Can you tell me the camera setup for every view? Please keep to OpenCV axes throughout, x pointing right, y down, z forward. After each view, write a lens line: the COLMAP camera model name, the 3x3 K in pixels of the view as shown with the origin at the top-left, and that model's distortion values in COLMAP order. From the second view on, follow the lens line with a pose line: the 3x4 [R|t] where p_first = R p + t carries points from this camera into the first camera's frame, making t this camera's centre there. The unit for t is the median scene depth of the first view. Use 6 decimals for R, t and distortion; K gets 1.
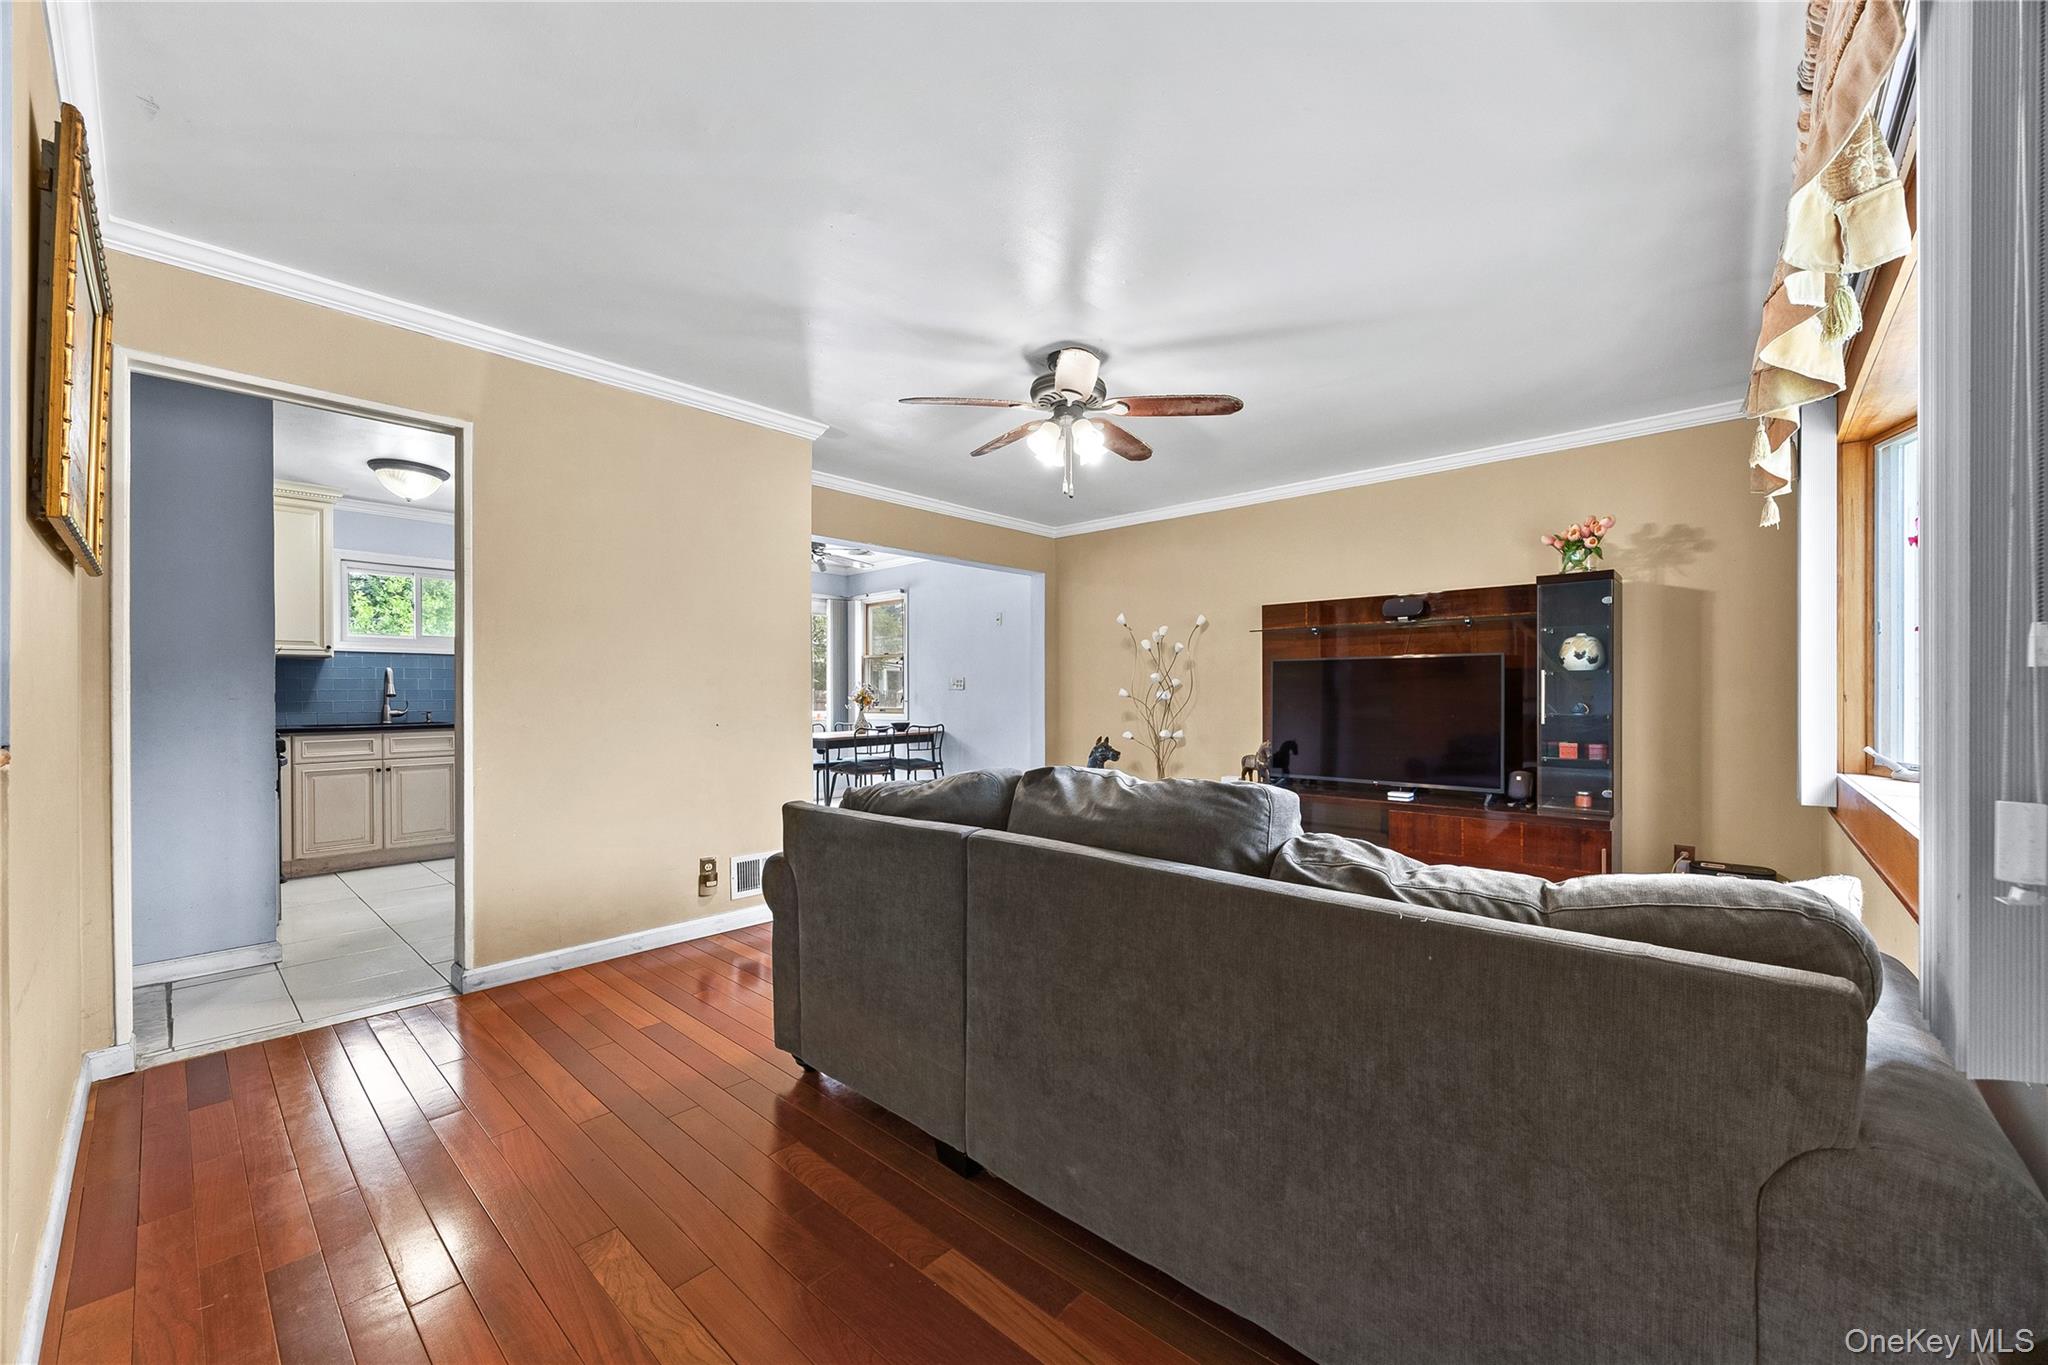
lens RADIAL K [[791.7, 0, 1022.4], [0, 791.7, 694.5], [0, 0, 1]] dist [-0.006384, 0.000527]
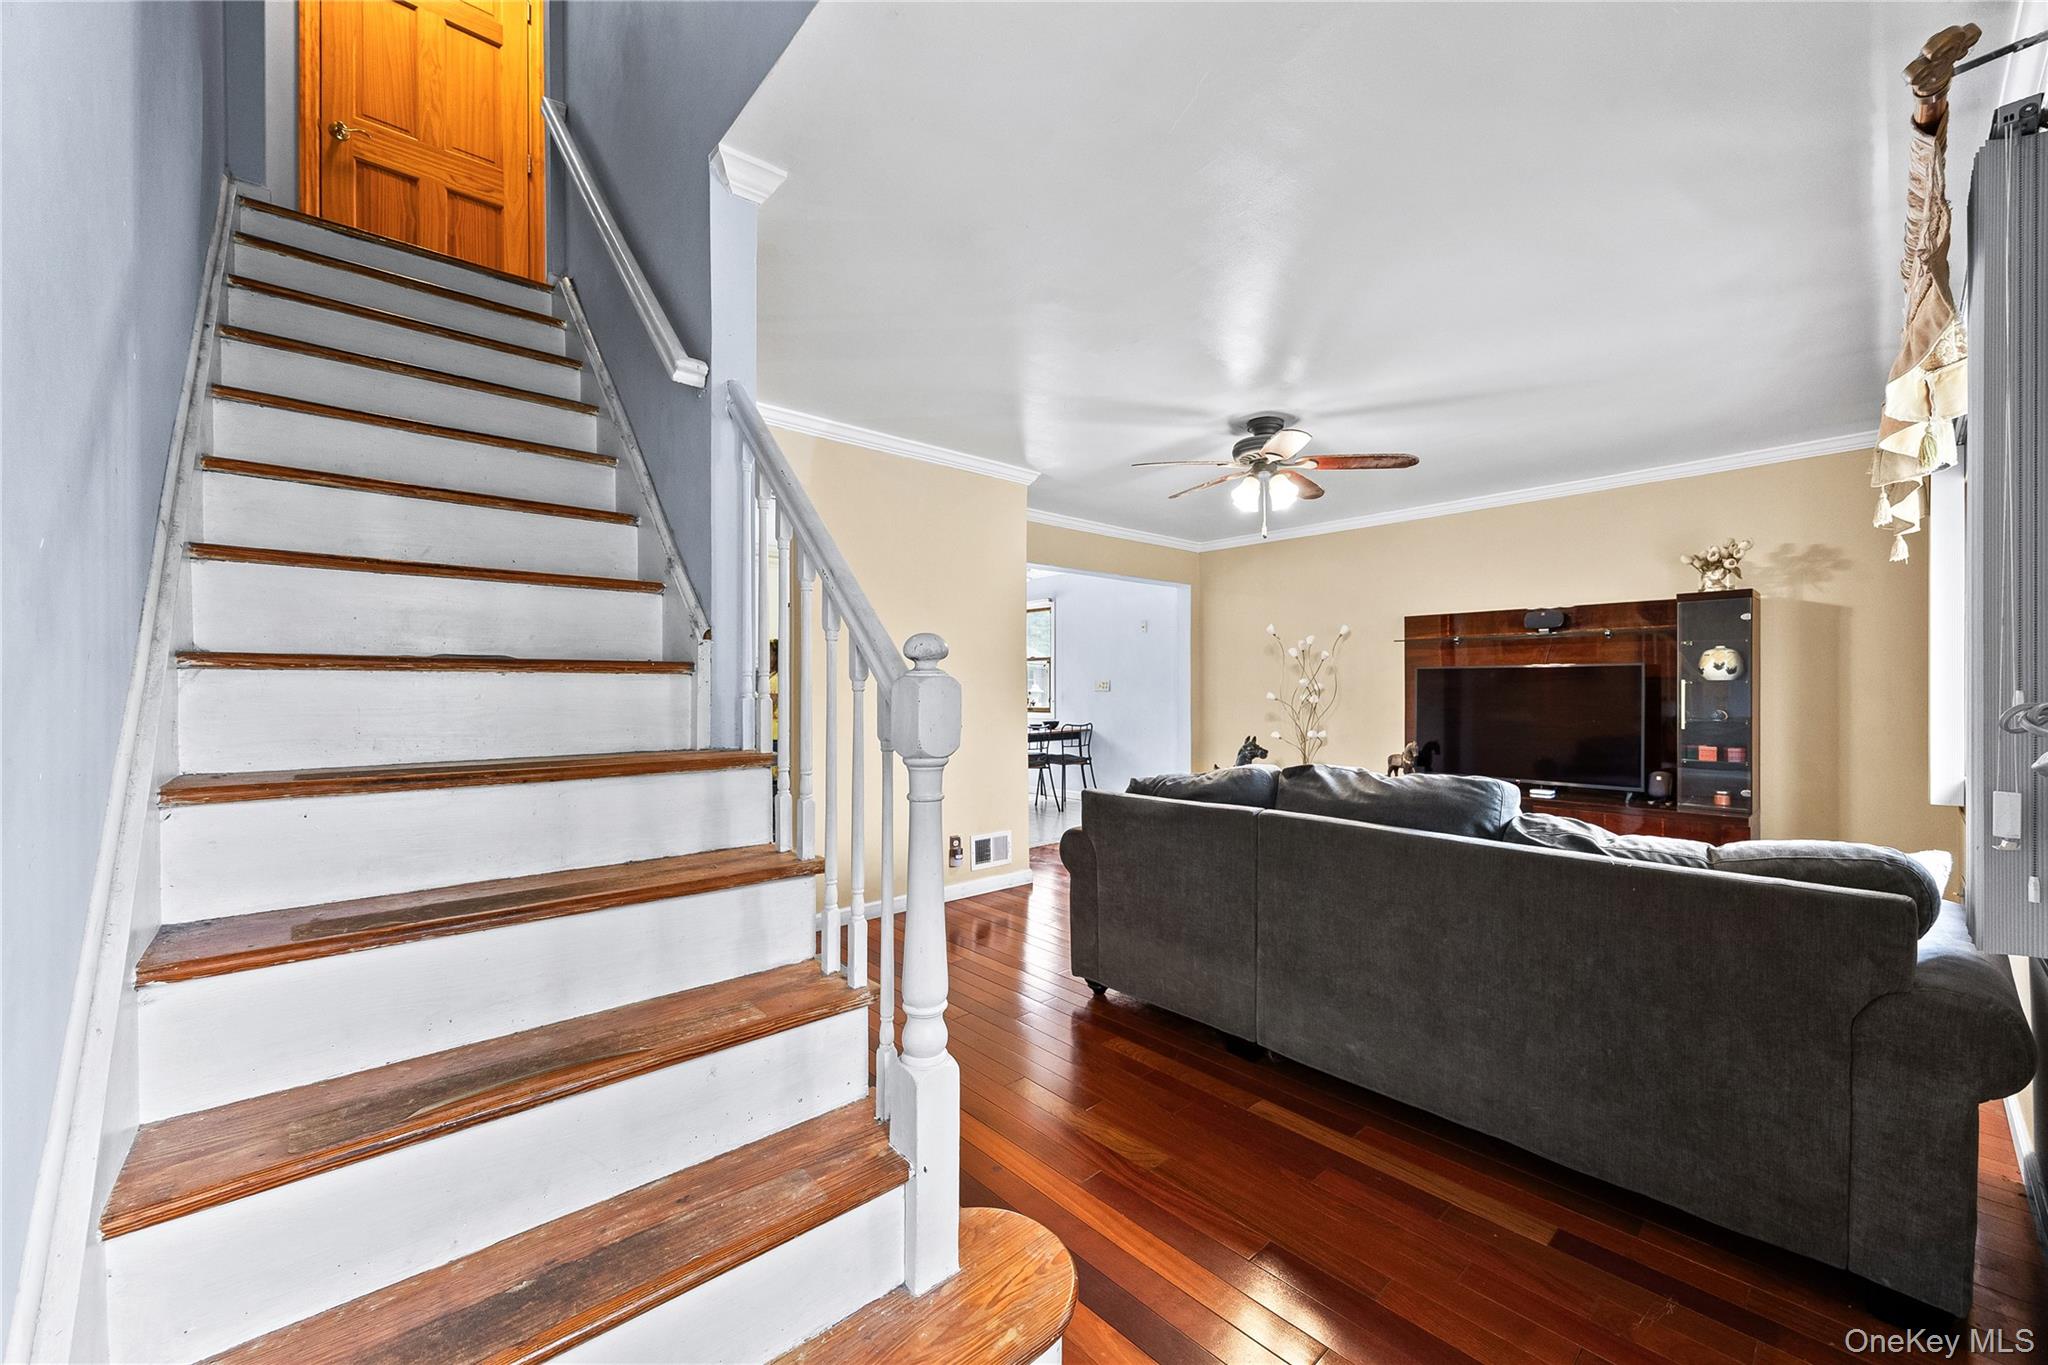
lens RADIAL K [[791.7, 0, 1042.9], [0, 791.7, 686.8], [0, 0, 1]] dist [-0.006384, 0.000527]
pose [[0.996207, 0.002308, -0.086979, -0.277824], [-0.002576, 0.999992, -0.002967, -0.033316], [0.086971, 0.003180, 0.996206, -0.357156]]
